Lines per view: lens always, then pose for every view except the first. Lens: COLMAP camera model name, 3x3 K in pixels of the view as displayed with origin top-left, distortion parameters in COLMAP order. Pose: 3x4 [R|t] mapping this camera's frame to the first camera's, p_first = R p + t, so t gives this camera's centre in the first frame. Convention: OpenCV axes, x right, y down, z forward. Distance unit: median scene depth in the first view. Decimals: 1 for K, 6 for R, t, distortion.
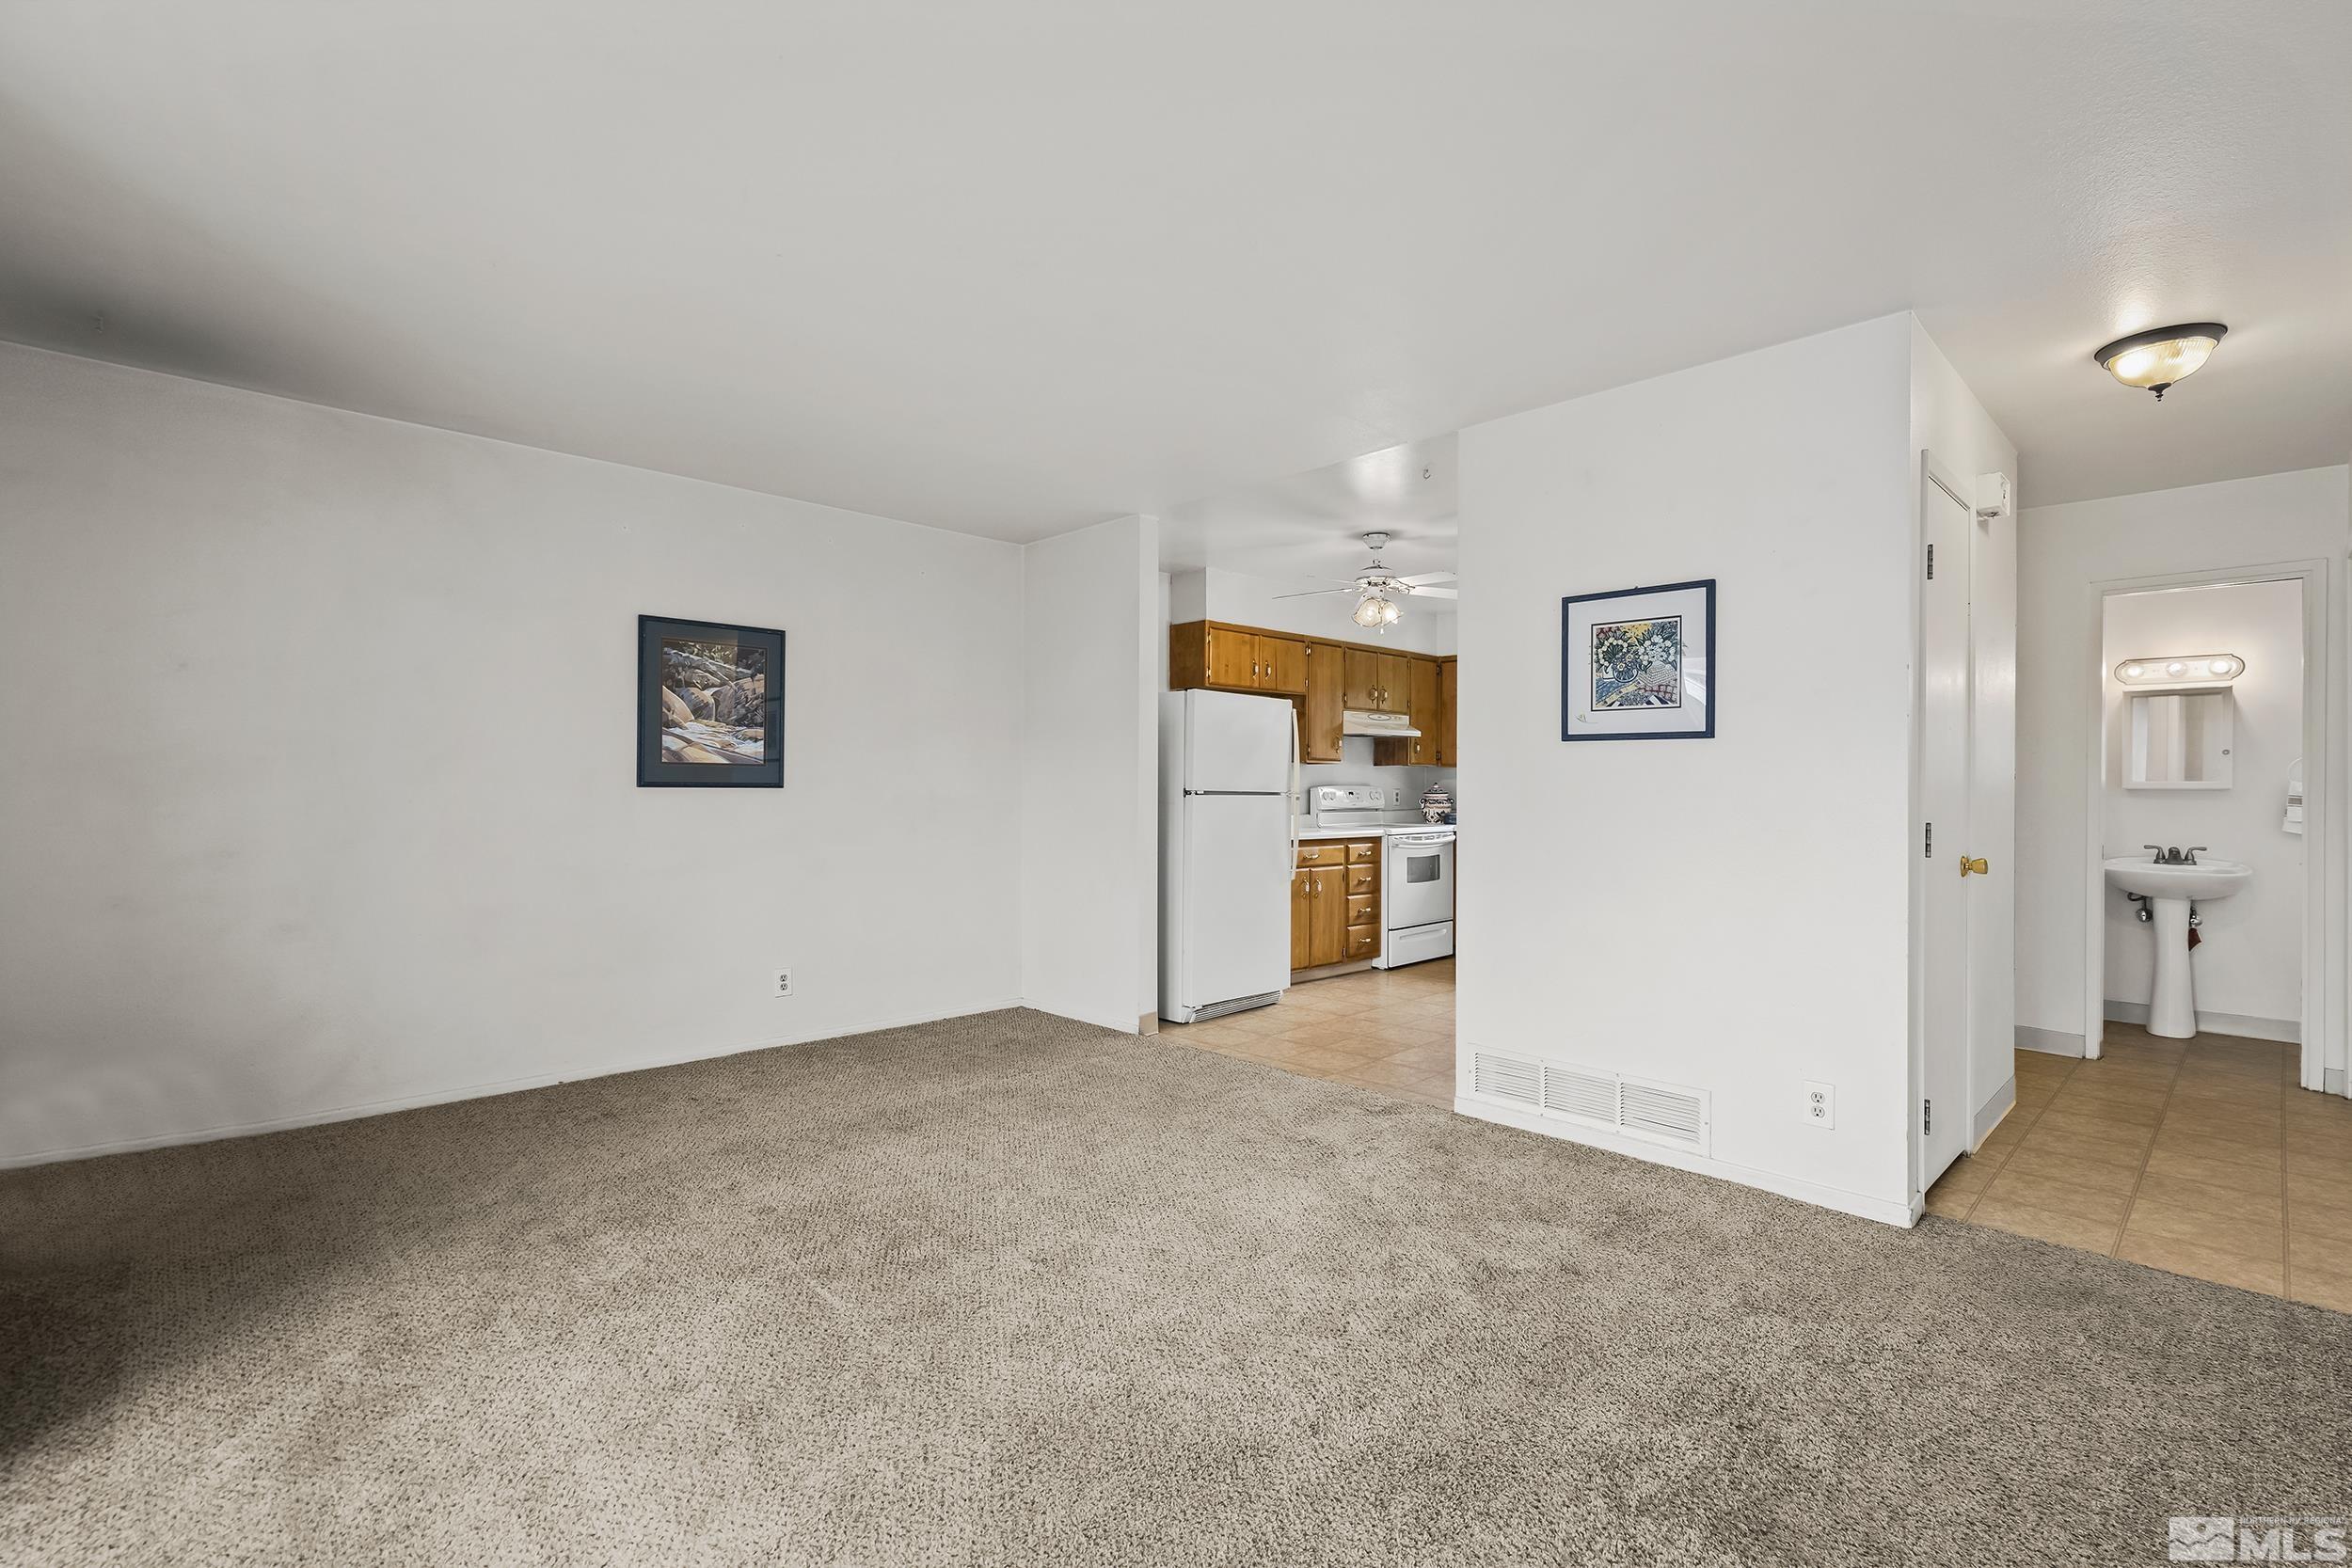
lens RADIAL K [[1066.2, 0, 1174.4], [0, 1066.2, 794.5], [0, 0, 1]] dist [-0.000973, 0.000061]
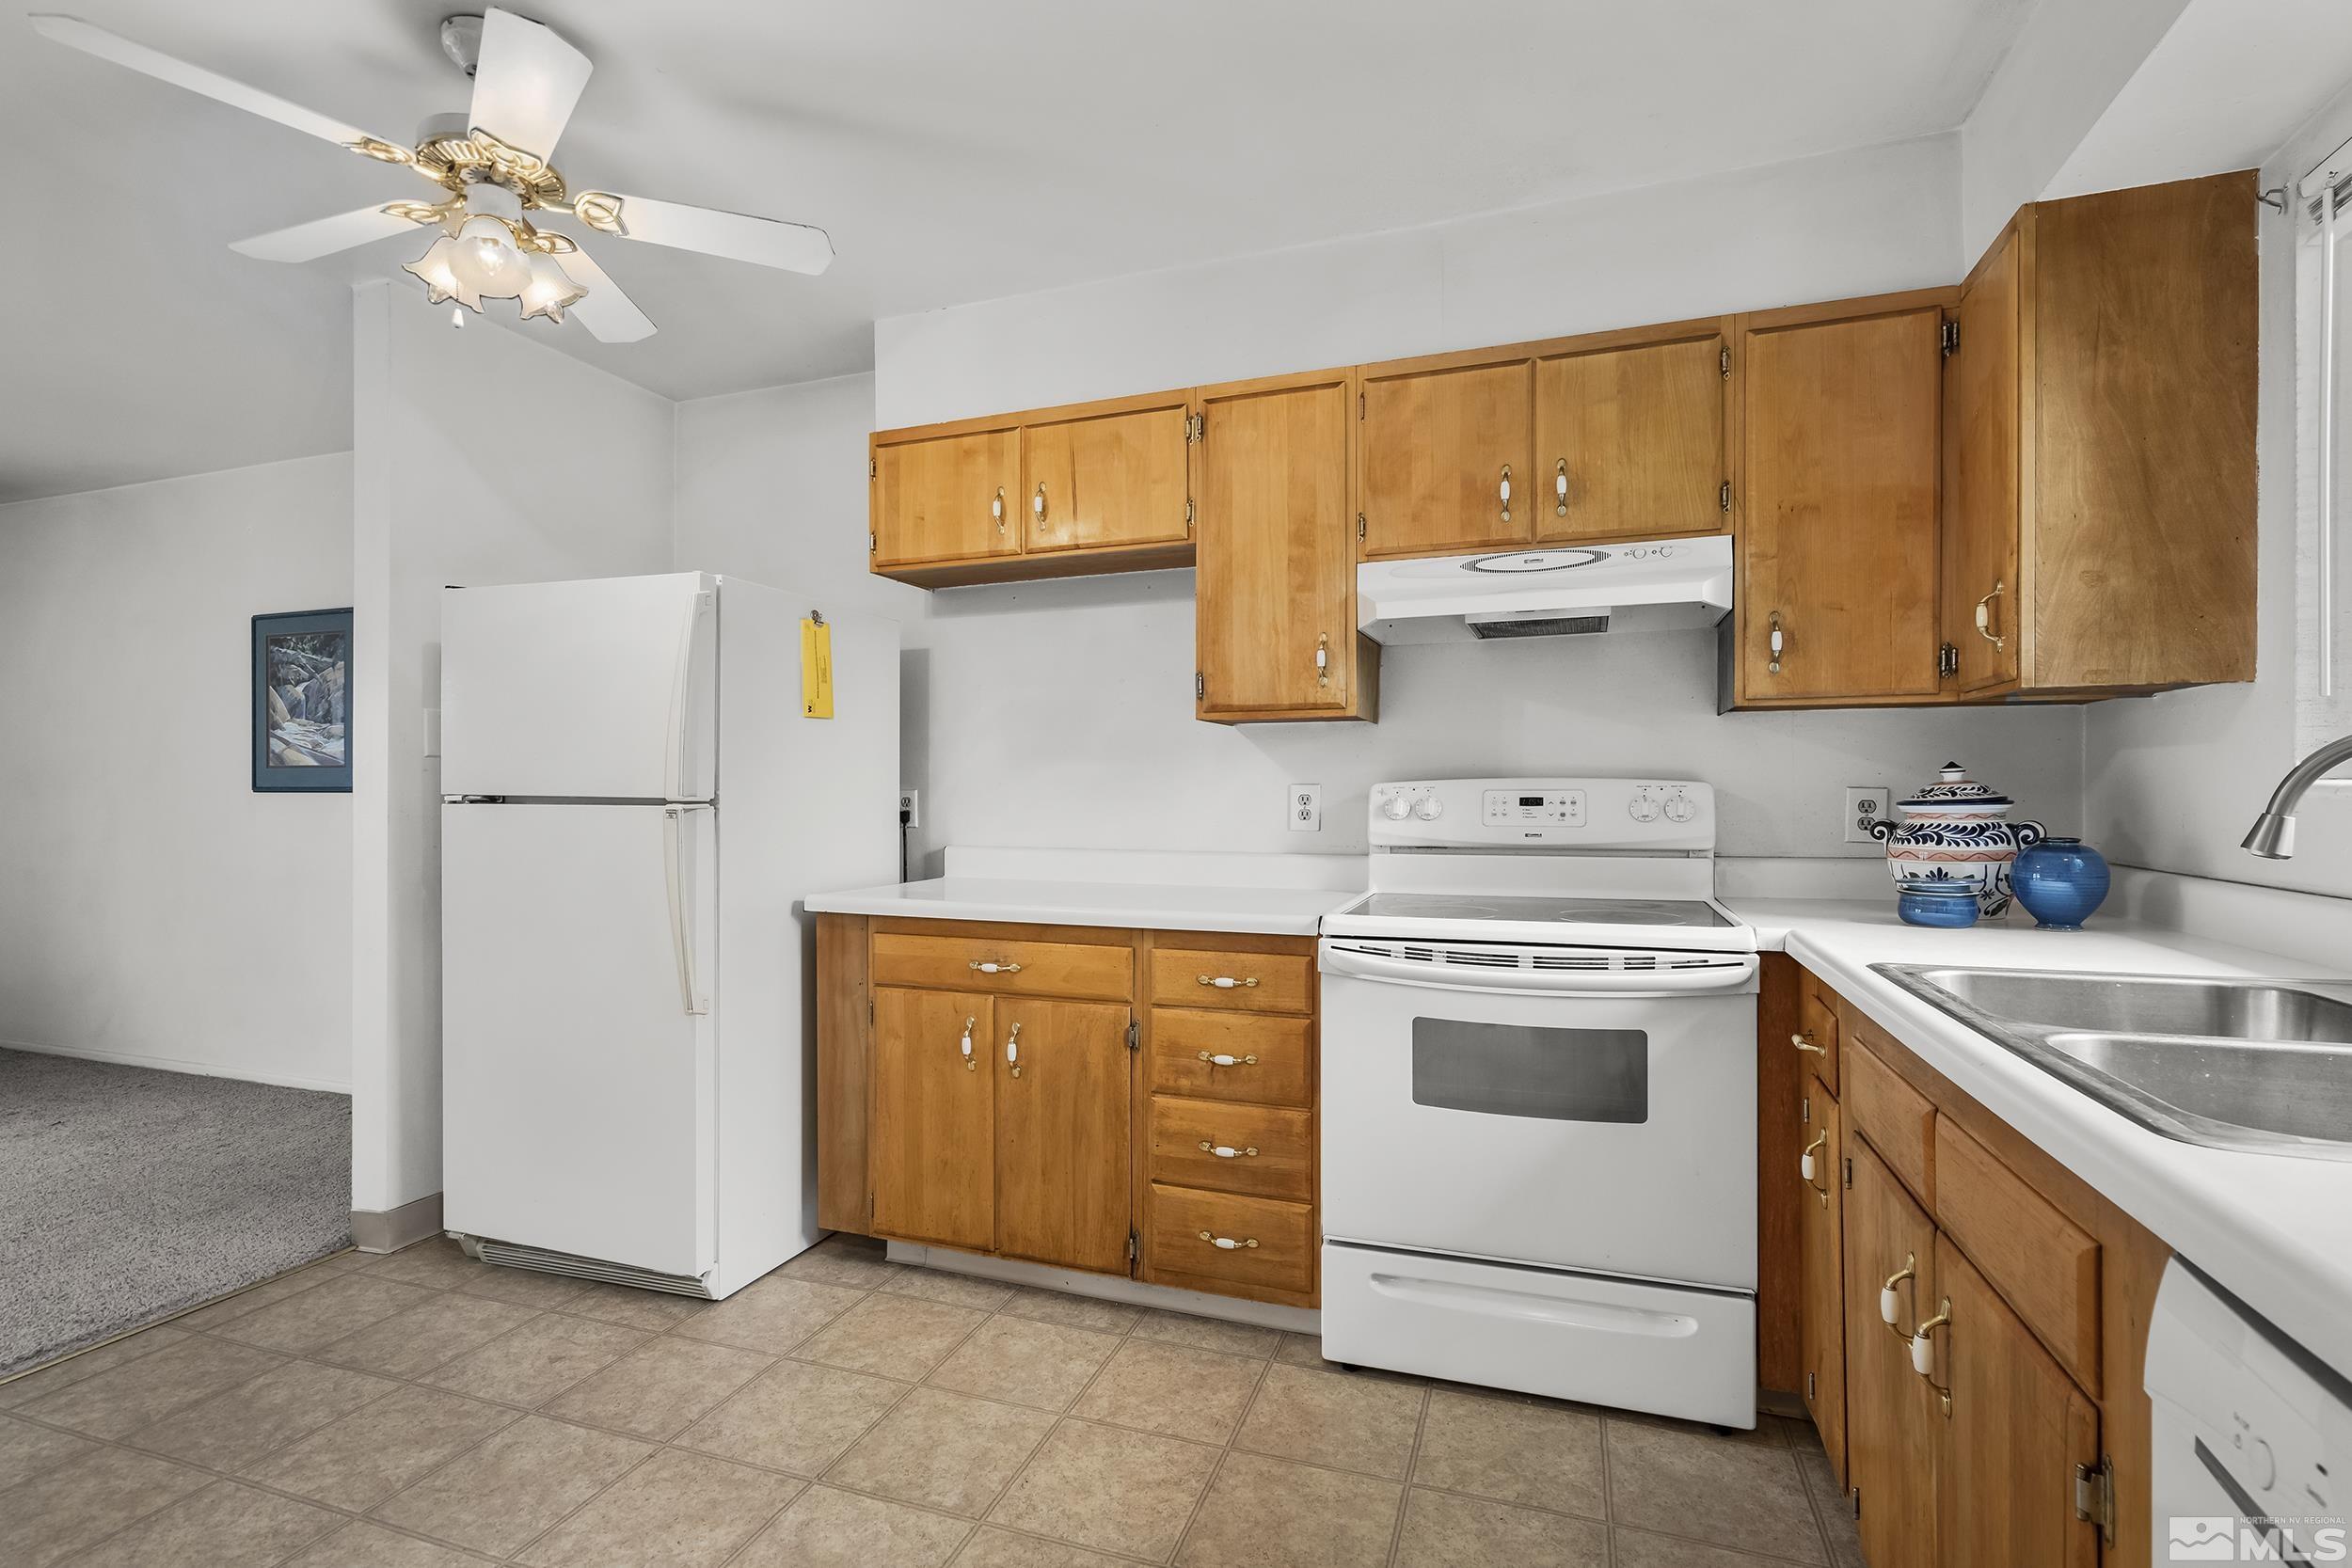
lens RADIAL K [[1066.2, 0, 1174.4], [0, 1066.2, 794.5], [0, 0, 1]] dist [-0.000973, 0.000061]
pose [[0.442416, -0.001596, -0.896809, 0.480859], [-0.001972, 0.999994, -0.002752, -0.002518], [0.896808, 0.002986, 0.442410, 0.853656]]
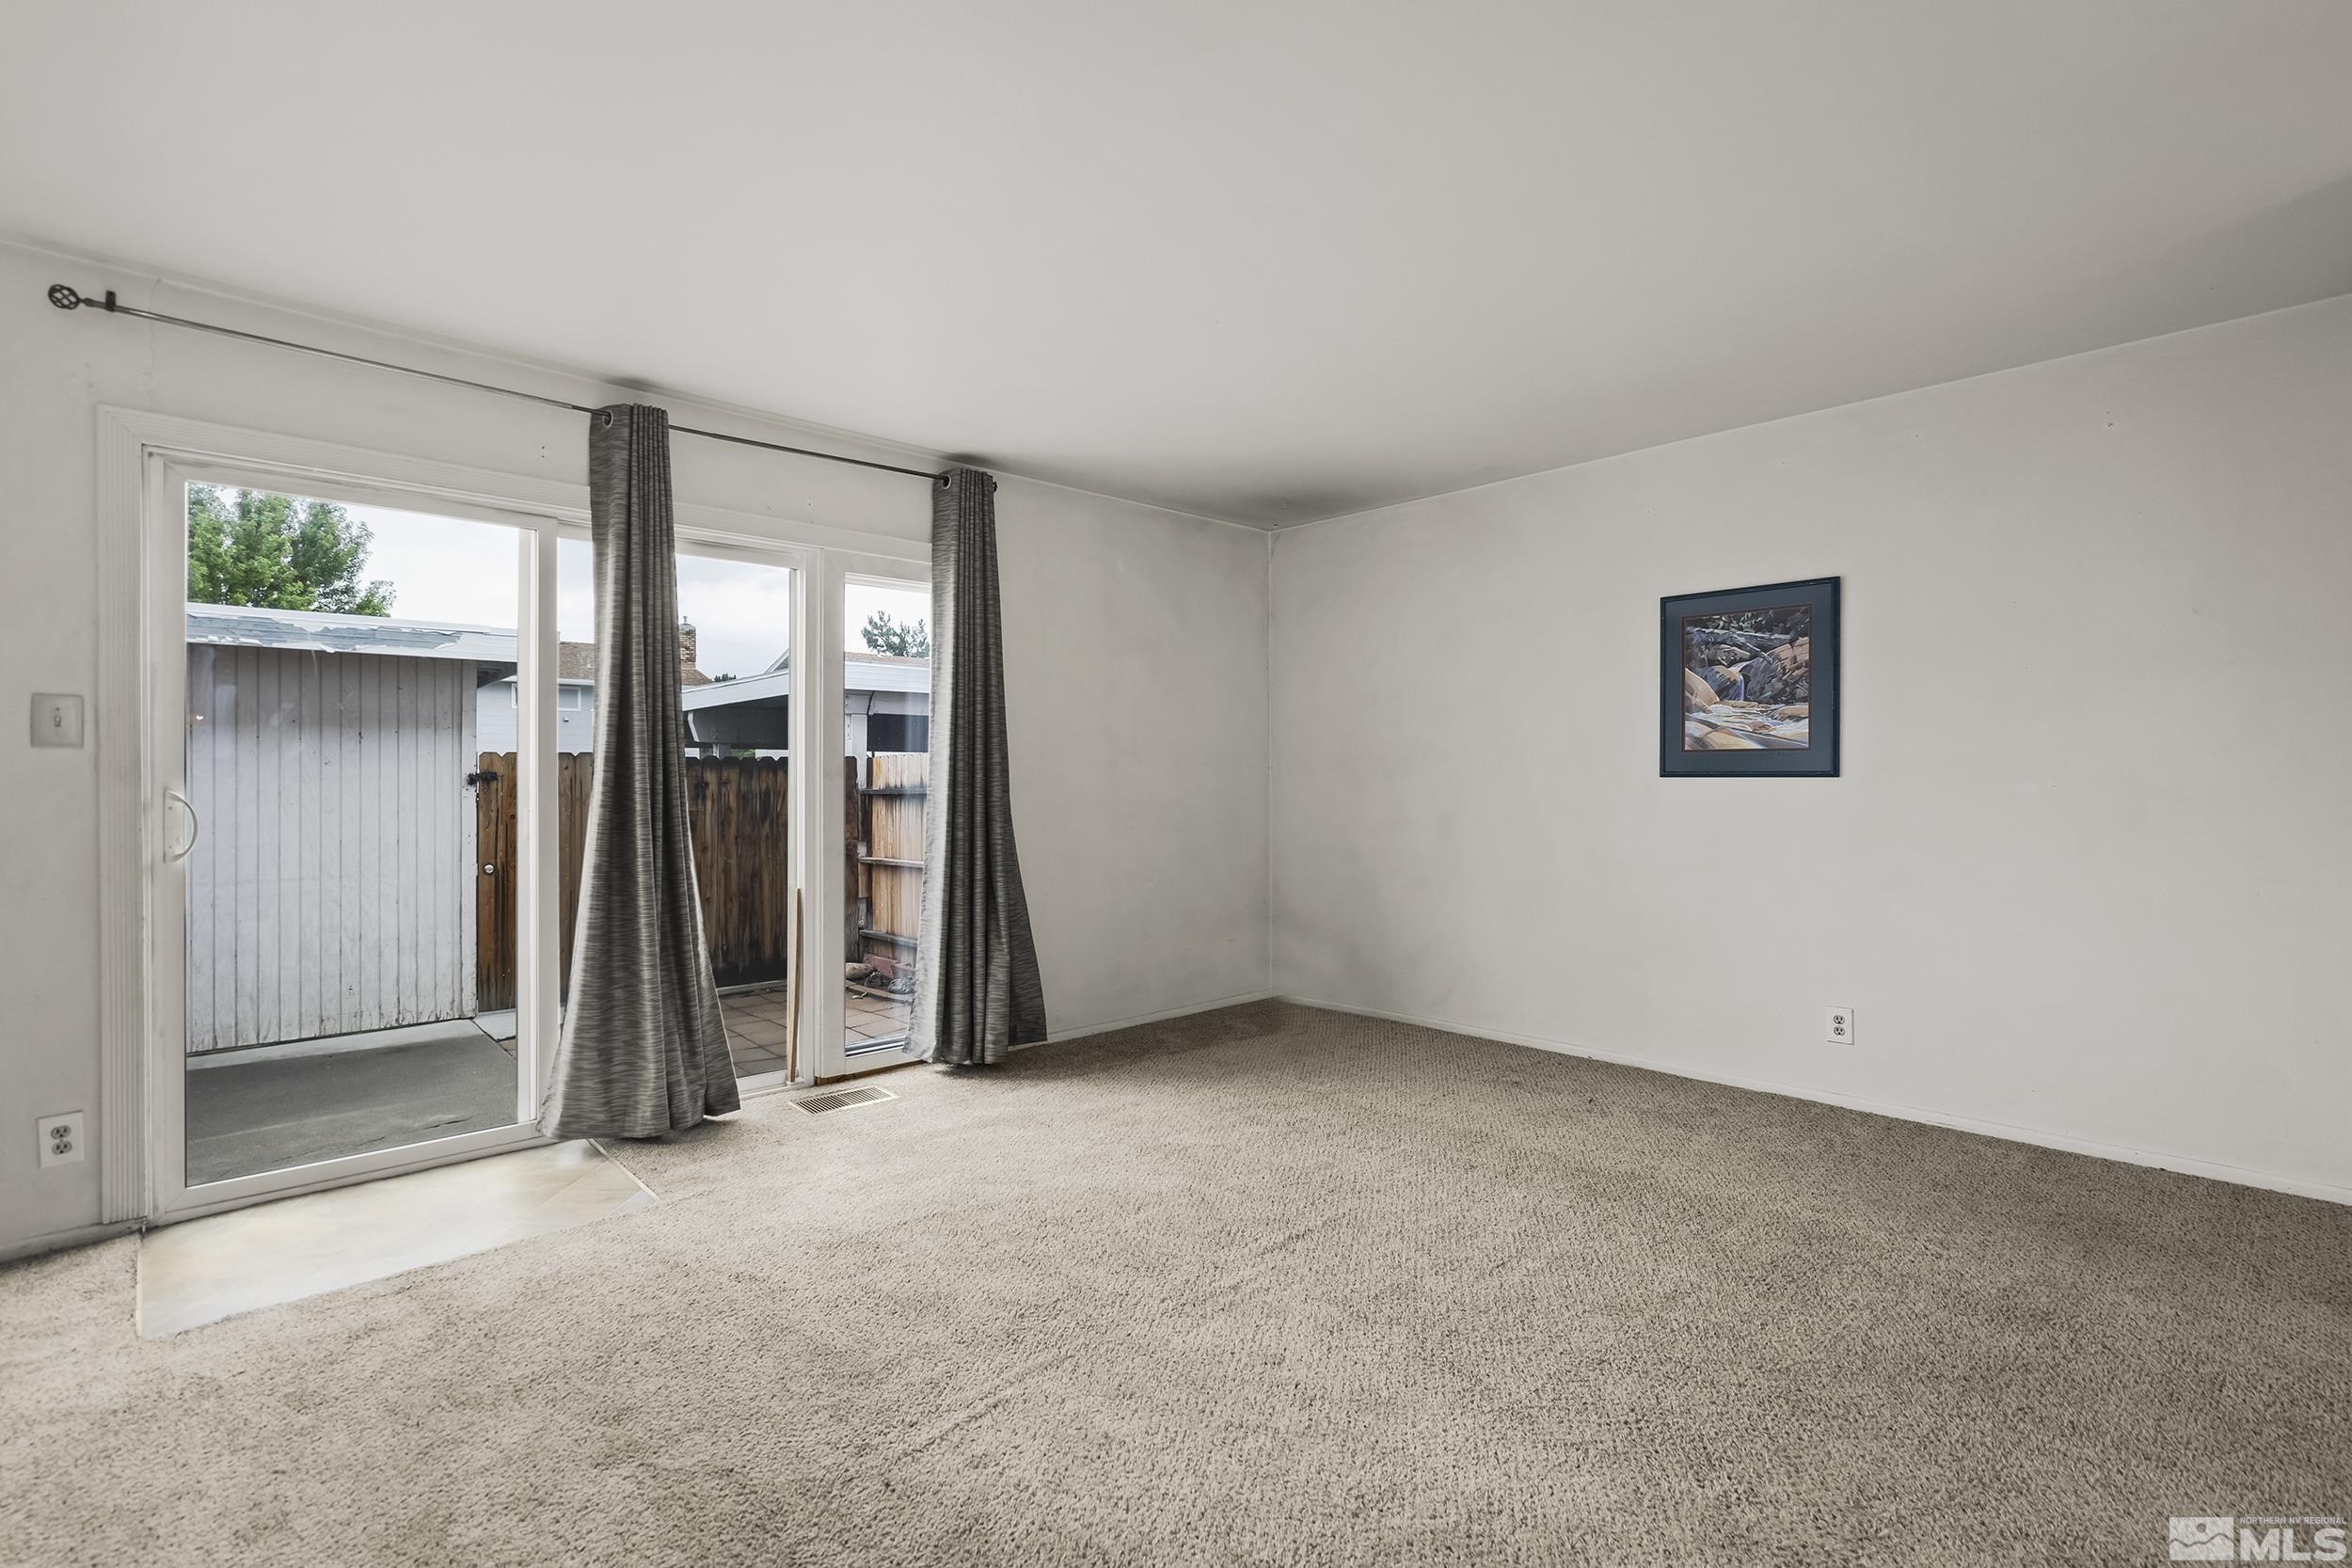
lens RADIAL K [[1105.8, 0, 1176.0], [0, 1105.8, 784.0], [0, 0, 1]] dist [0.000379, 0.000162]
pose [[-0.016715, 0.000725, -0.999860, 0.322972], [-0.004854, 0.999988, 0.000806, 0.000393], [0.999849, 0.004867, -0.016712, 0.373842]]
